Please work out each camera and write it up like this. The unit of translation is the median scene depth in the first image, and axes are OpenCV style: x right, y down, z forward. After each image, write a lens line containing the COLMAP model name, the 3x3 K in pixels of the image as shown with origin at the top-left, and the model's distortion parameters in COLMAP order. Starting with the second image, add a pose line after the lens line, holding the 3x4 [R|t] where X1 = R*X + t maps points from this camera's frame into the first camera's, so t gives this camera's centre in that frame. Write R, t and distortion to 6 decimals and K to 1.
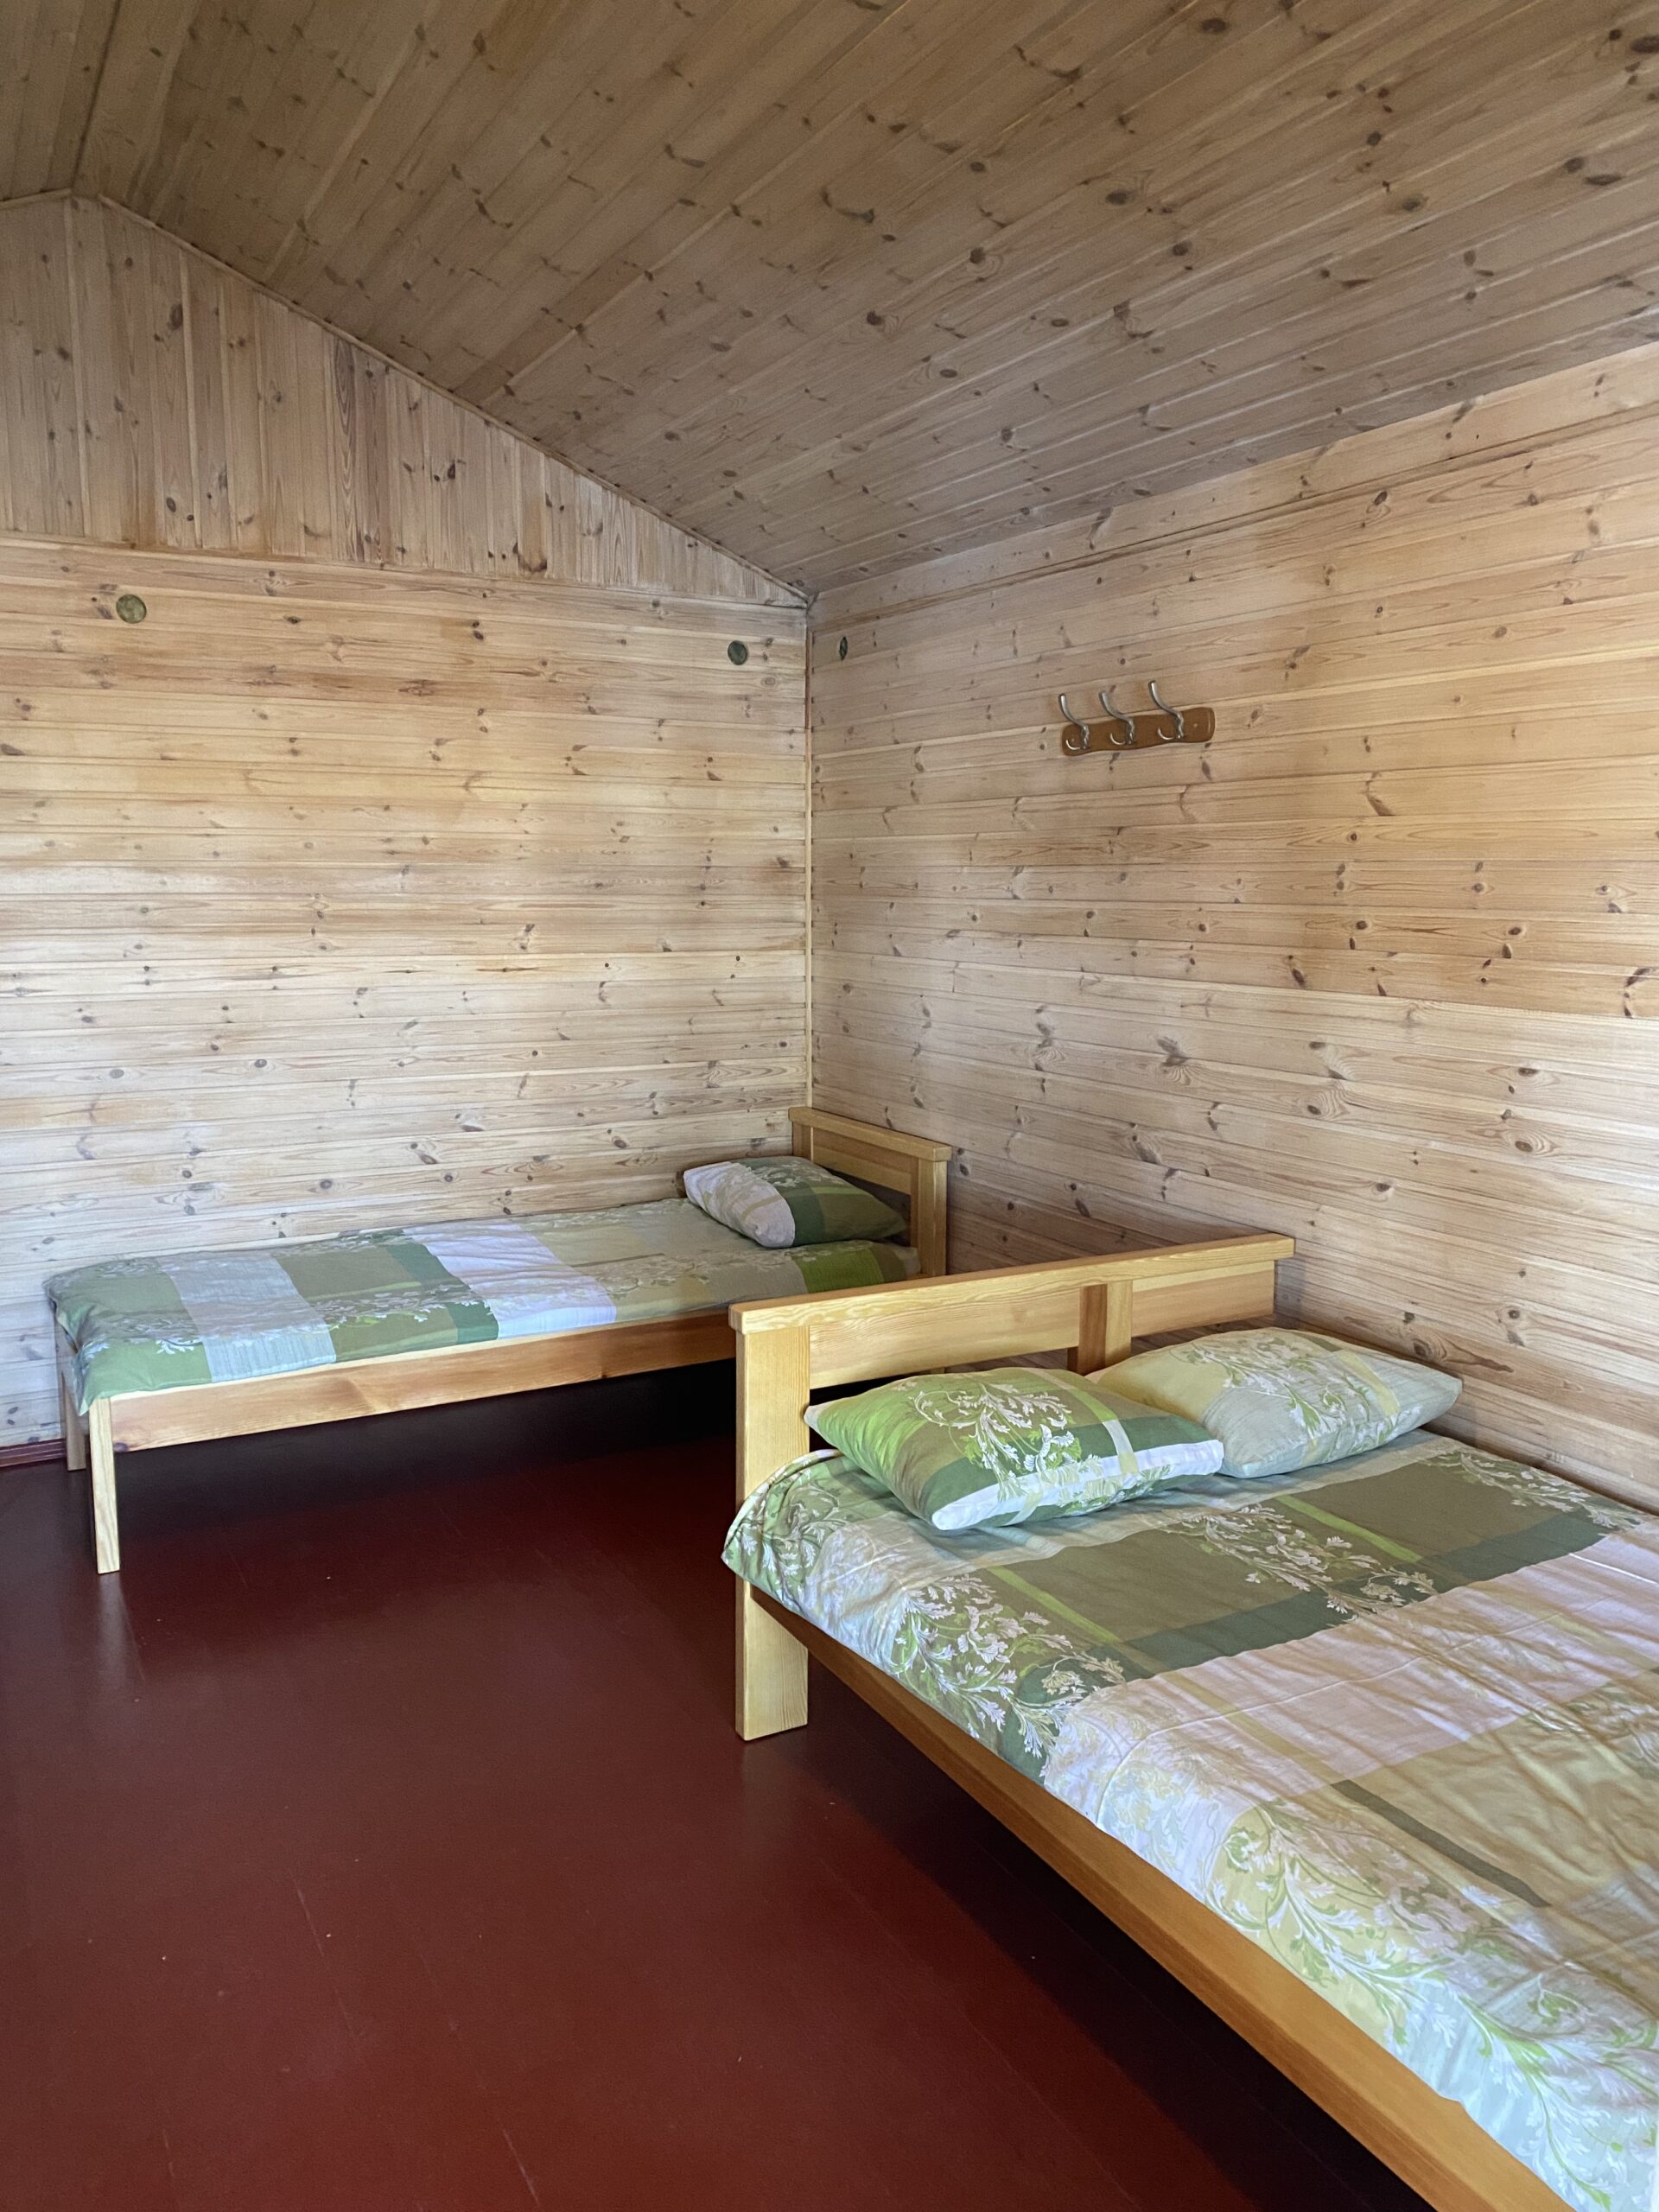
lens RADIAL K [[1679.0, 0, 812.3], [0, 1679.0, 1117.2], [0, 0, 1]] dist [0.136580, -0.244122]
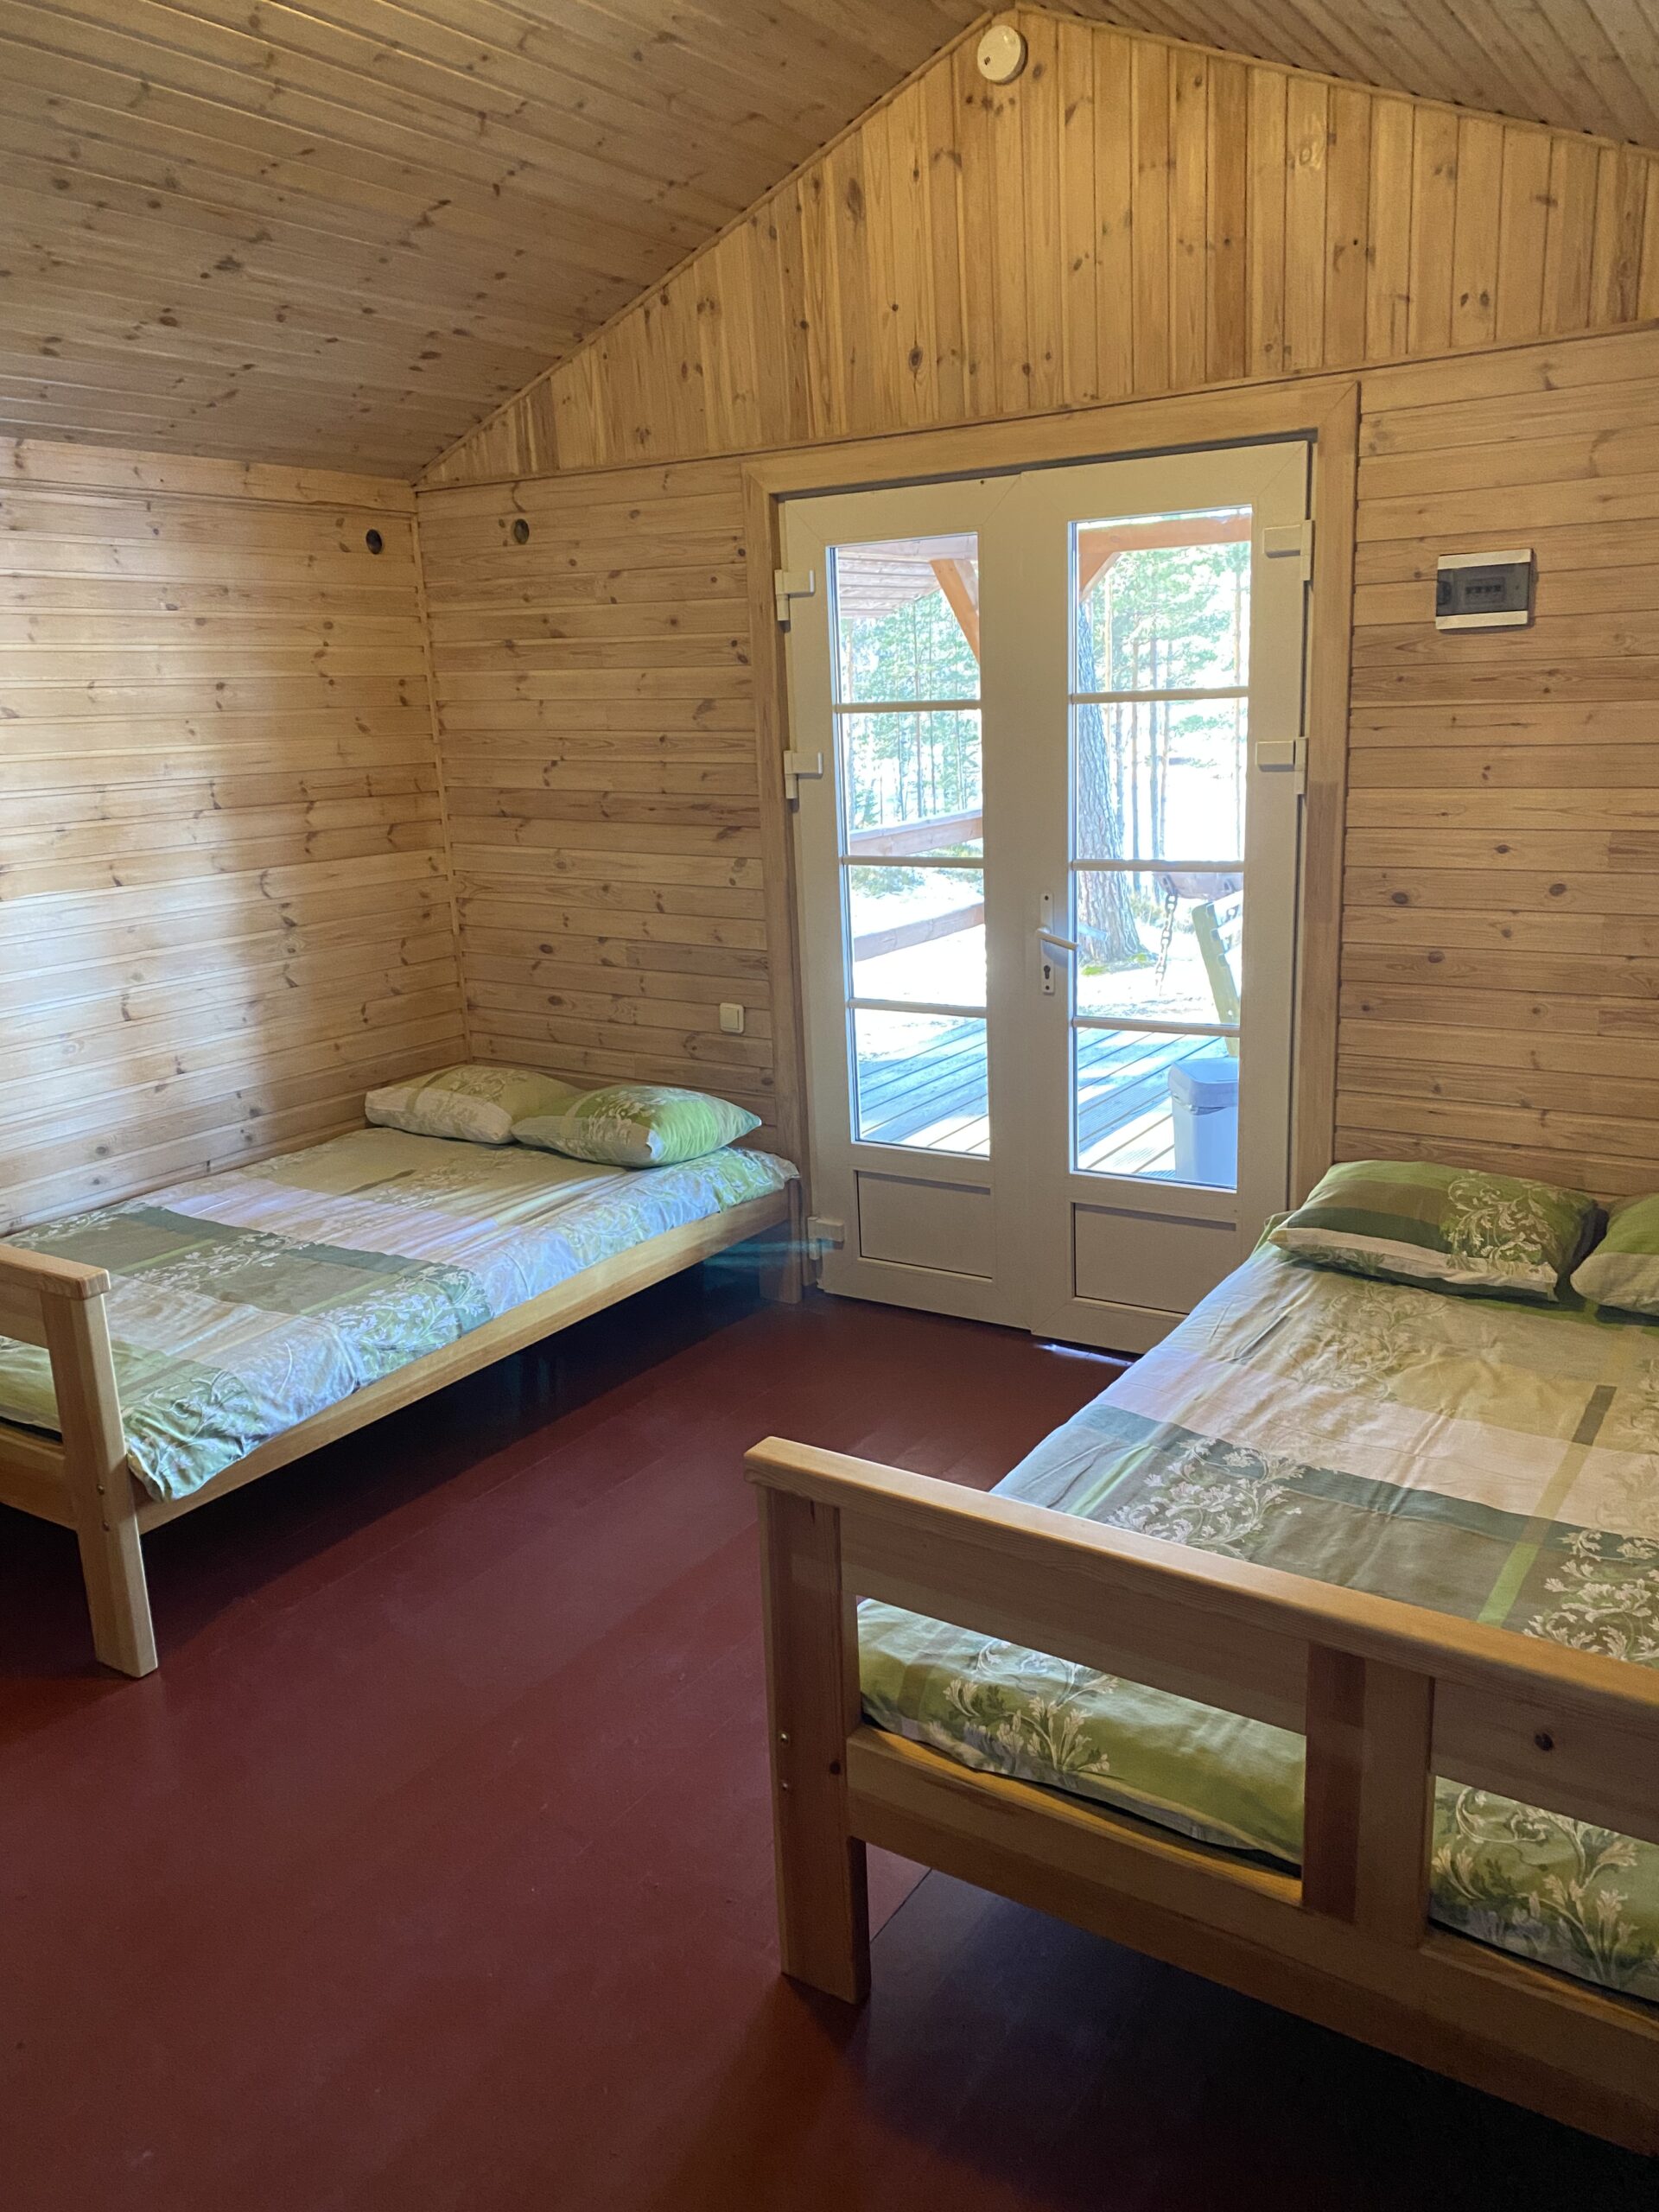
lens RADIAL K [[1701.2, 0, 839.4], [0, 1701.2, 1124.0], [0, 0, 1]] dist [0.032946, -0.011176]
pose [[-0.490717, -0.199377, 0.848201, -0.716483], [0.174152, 0.931383, 0.319683, -0.140025], [-0.853738, 0.304590, -0.422324, 0.659431]]
